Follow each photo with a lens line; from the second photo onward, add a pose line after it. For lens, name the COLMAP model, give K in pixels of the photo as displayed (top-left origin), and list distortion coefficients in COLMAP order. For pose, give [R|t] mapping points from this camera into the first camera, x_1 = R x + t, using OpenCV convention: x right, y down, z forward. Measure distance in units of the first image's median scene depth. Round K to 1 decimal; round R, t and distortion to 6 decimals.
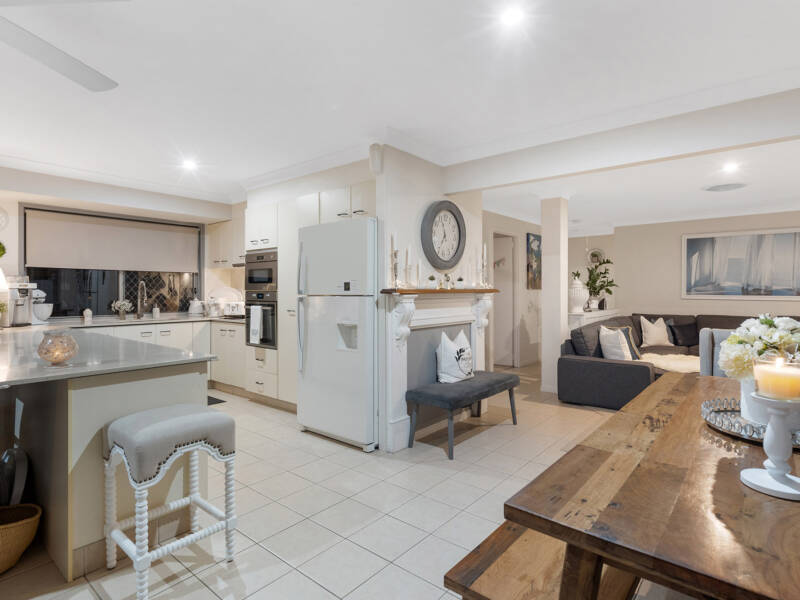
lens RADIAL K [[409.7, 0, 400.0], [0, 409.7, 300.0], [0, 0, 1]] dist [0.001571, 0.000450]
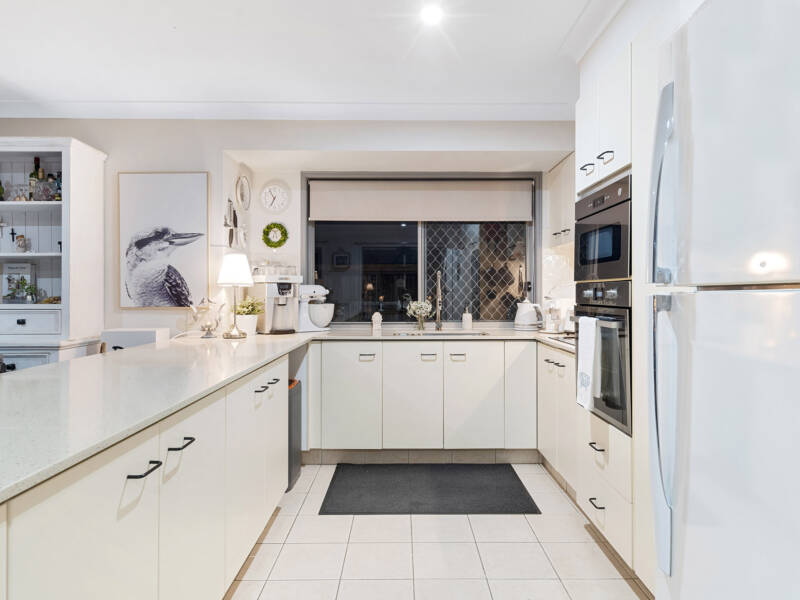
lens RADIAL K [[504.4, 0, 401.6], [0, 504.4, 286.5], [0, 0, 1]] dist [0.002356, 0.000265]
pose [[0.647123, -0.009869, -0.762322, -0.077006], [-0.015190, 0.999551, -0.025836, -0.000923], [0.762234, 0.028299, 0.646683, 0.498342]]
